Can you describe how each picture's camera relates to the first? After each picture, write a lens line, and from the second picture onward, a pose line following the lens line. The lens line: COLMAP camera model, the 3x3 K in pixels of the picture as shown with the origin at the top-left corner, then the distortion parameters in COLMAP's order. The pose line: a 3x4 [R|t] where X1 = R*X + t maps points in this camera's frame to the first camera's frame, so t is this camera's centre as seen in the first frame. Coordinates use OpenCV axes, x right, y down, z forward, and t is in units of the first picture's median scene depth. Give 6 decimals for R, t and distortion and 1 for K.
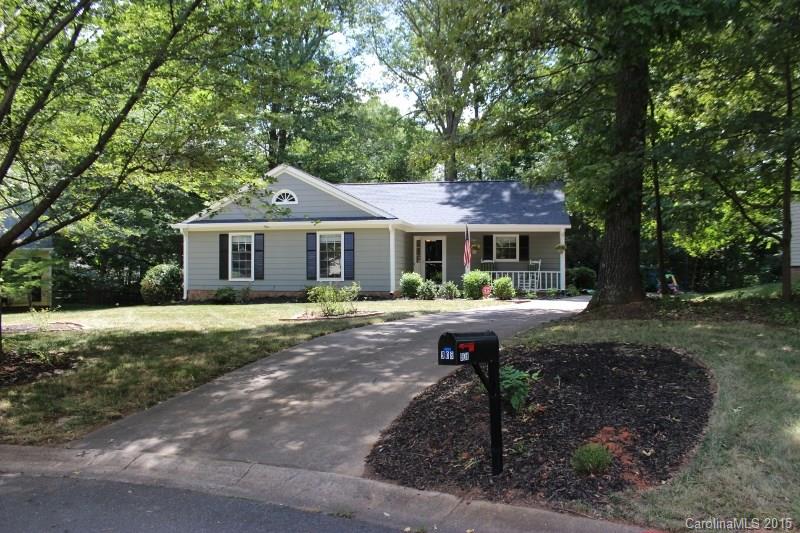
lens RADIAL K [[707.4, 0, 405.4], [0, 707.4, 264.2], [0, 0, 1]] dist [-0.139996, 0.008797]
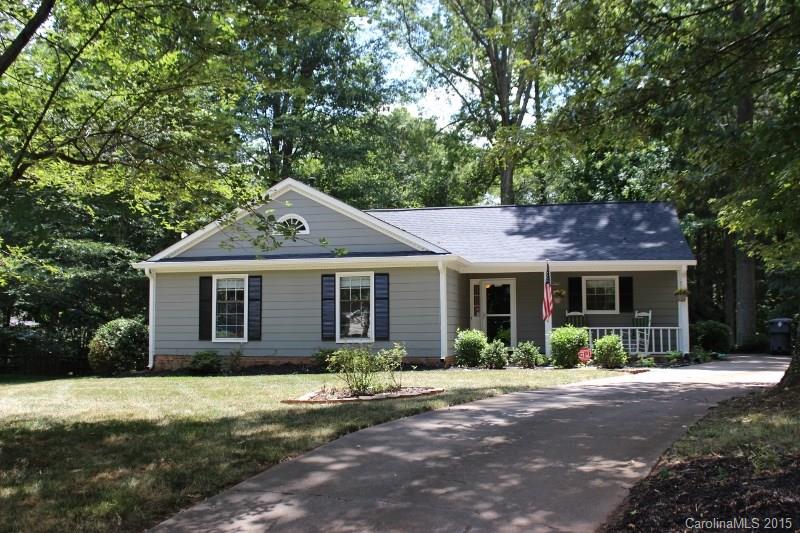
lens RADIAL K [[847.4, 0, 393.7], [0, 847.4, 267.3], [0, 0, 1]] dist [-0.098684, 0.000000]
pose [[0.998886, -0.006337, -0.046760, -0.027324], [0.003215, 0.997777, -0.066559, 0.005567], [0.047078, 0.066334, 0.996686, 0.151861]]
